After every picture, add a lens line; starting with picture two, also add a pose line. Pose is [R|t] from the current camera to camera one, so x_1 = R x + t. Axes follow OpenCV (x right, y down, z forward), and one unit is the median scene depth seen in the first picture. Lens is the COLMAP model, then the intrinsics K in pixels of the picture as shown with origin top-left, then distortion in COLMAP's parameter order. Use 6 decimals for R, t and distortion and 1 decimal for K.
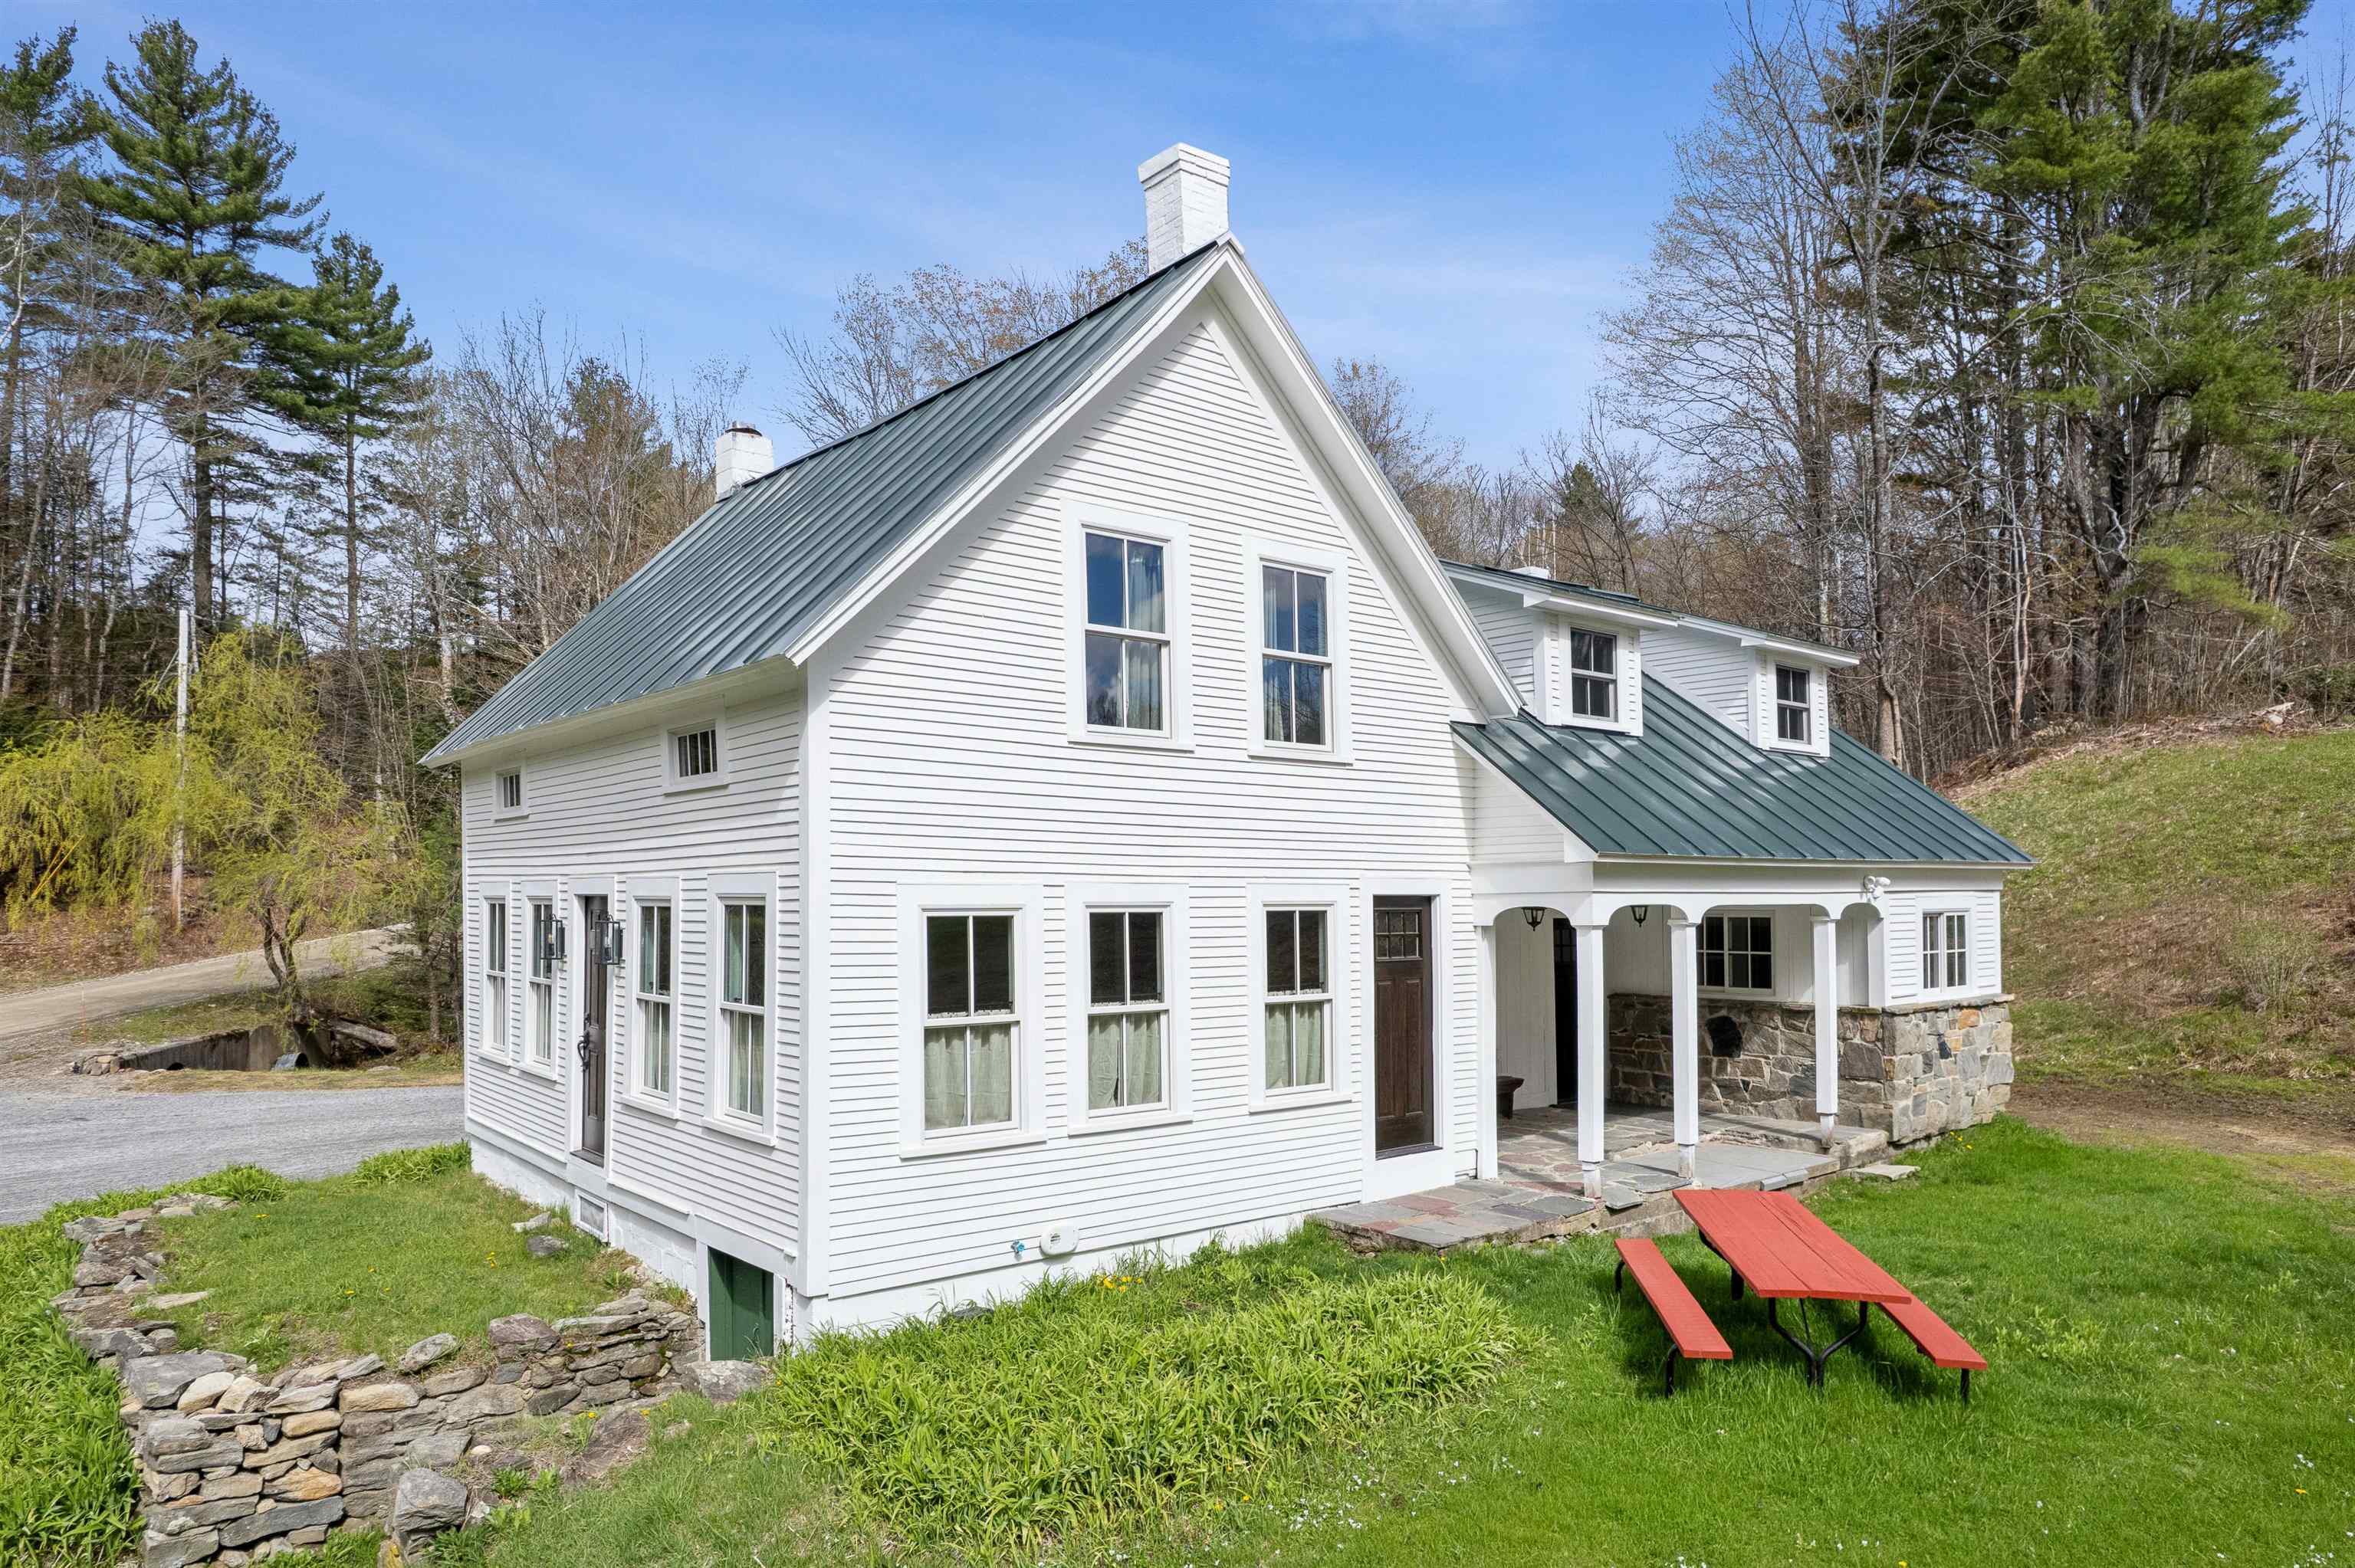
lens RADIAL K [[1517.8, 0, 1145.7], [0, 1517.8, 871.8], [0, 0, 1]] dist [-0.054714, 0.038182]
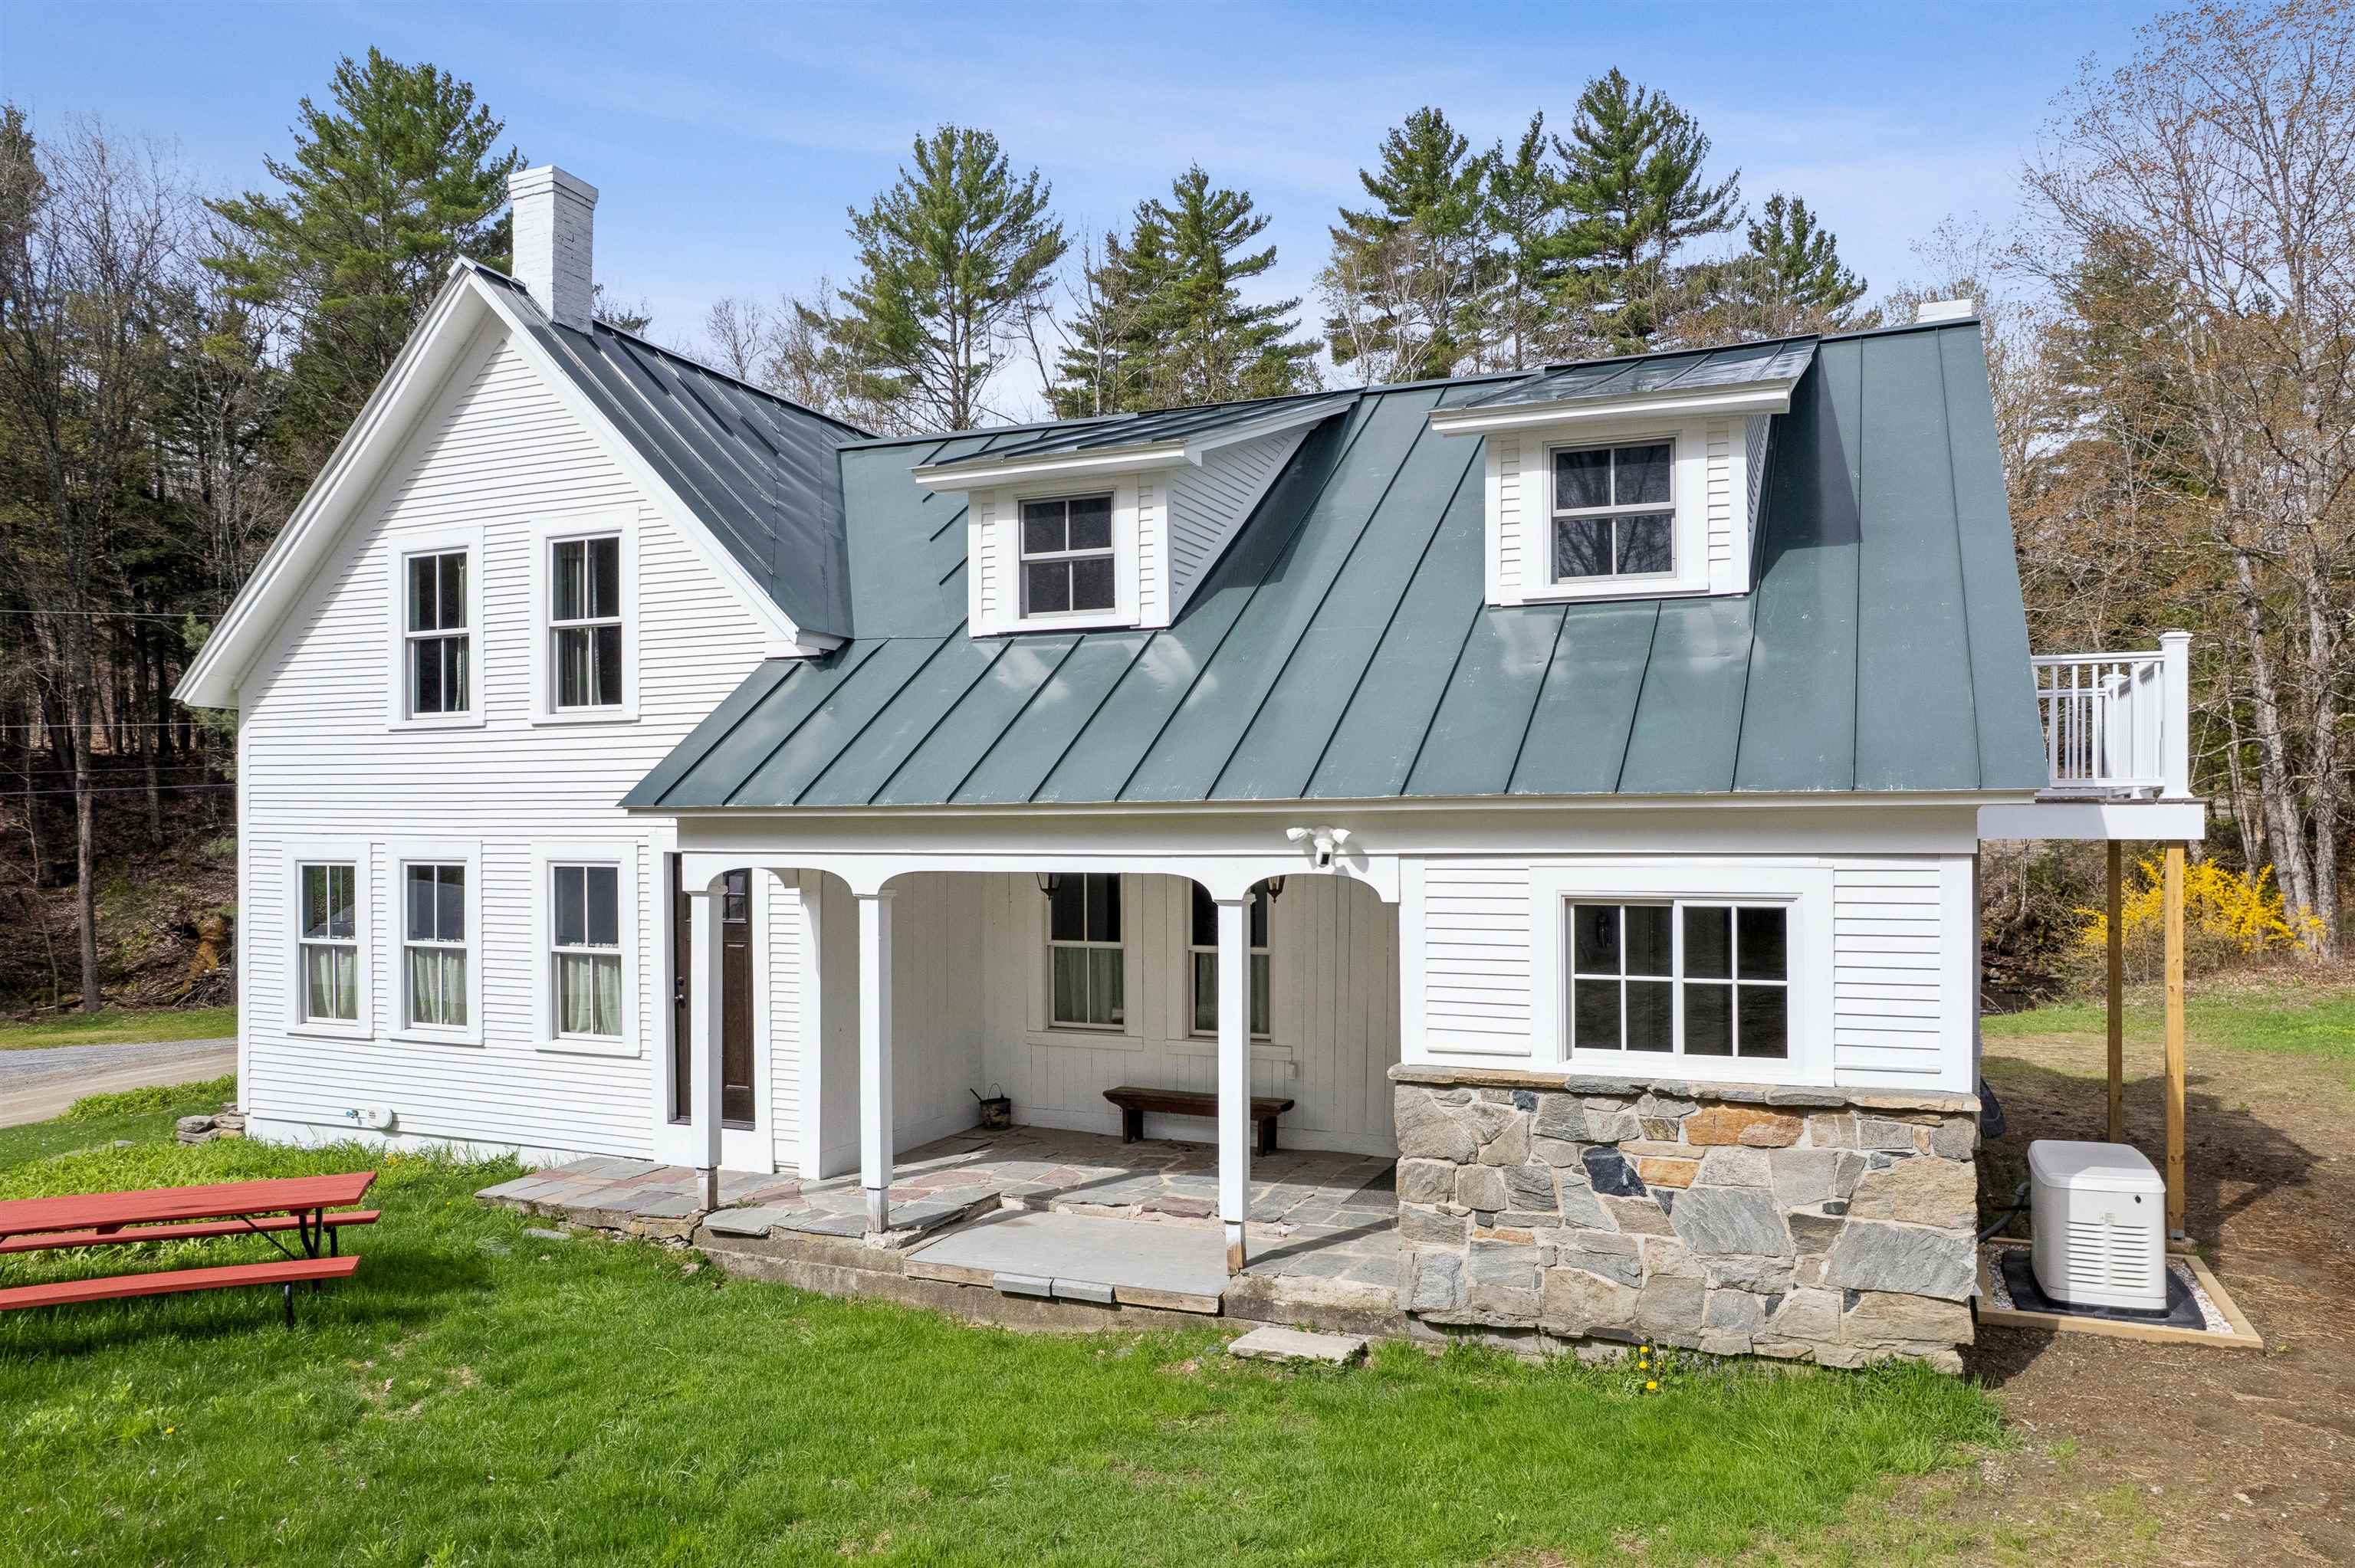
lens RADIAL K [[1517.8, 0, 1145.7], [0, 1517.8, 871.8], [0, 0, 1]] dist [-0.054714, 0.038182]
pose [[0.485340, 0.022378, -0.874039, 1.141926], [0.009953, 0.999466, 0.031116, 0.000319], [0.874269, -0.023801, 0.484858, 0.797614]]
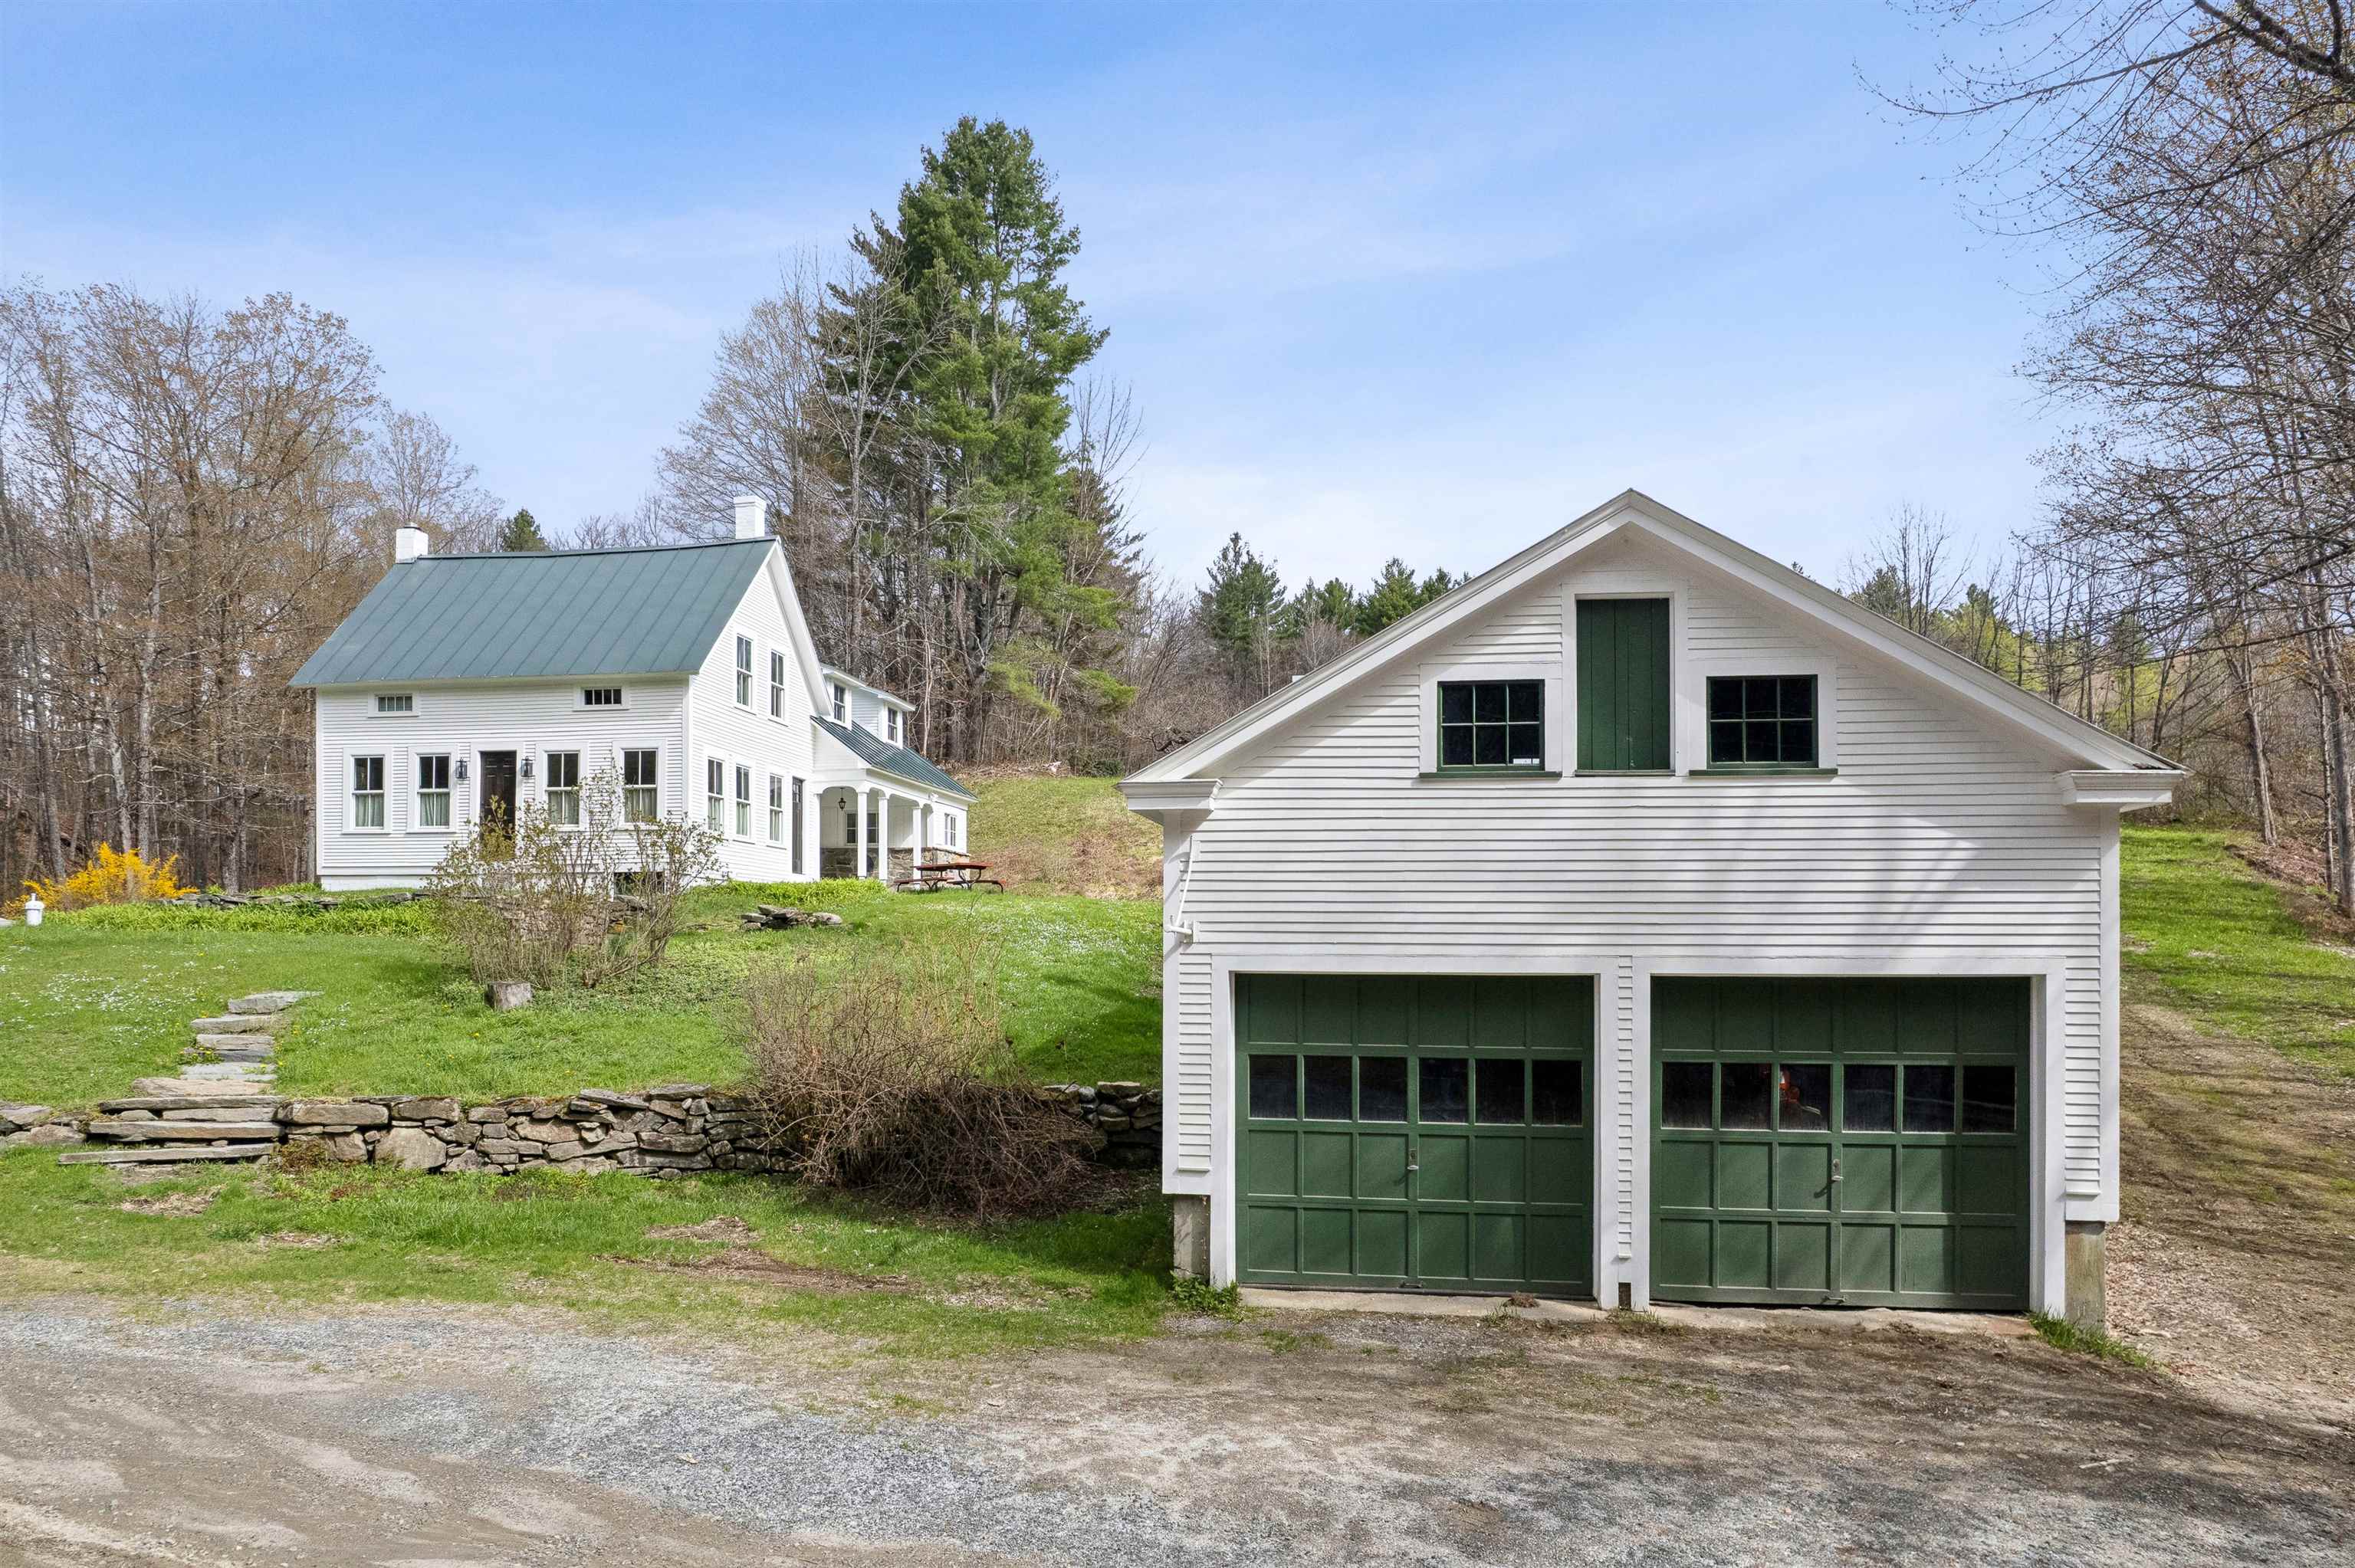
lens RADIAL K [[1517.8, 0, 1145.7], [0, 1517.8, 871.8], [0, 0, 1]] dist [-0.054714, 0.038182]
pose [[0.753146, 0.035102, 0.656916, -1.123026], [-0.016884, 0.999278, -0.034038, 0.263589], [-0.657637, 0.014544, 0.753195, -1.419001]]
